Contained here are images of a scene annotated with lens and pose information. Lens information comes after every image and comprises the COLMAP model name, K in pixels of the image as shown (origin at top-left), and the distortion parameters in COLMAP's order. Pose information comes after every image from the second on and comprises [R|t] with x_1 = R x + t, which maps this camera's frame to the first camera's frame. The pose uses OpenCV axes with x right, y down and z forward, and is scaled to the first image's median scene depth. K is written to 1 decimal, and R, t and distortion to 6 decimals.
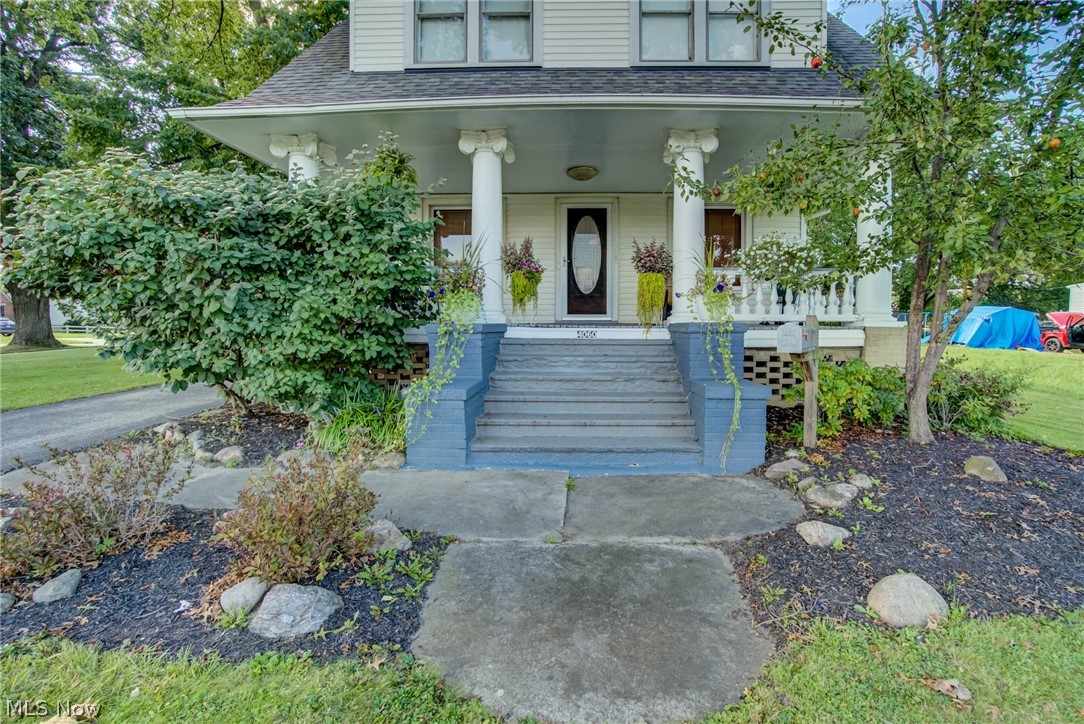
lens RADIAL K [[480.4, 0, 542.0], [0, 480.4, 362.0], [0, 0, 1]] dist [0.022923, 0.000095]
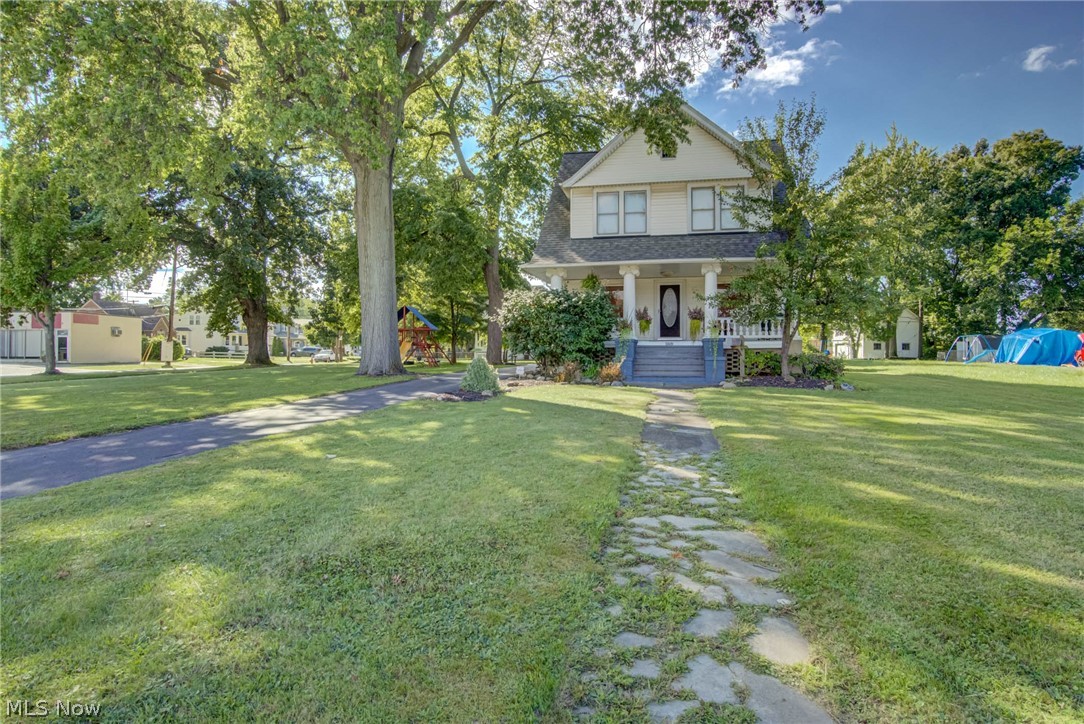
lens RADIAL K [[552.5, 0, 542.0], [0, 552.5, 362.0], [0, 0, 1]] dist [0.000154, -0.000059]
pose [[0.989710, -0.001025, -0.143084, -0.140100], [-0.007479, 0.998237, -0.058879, 0.192752], [0.142892, 0.059343, 0.987958, -1.775251]]
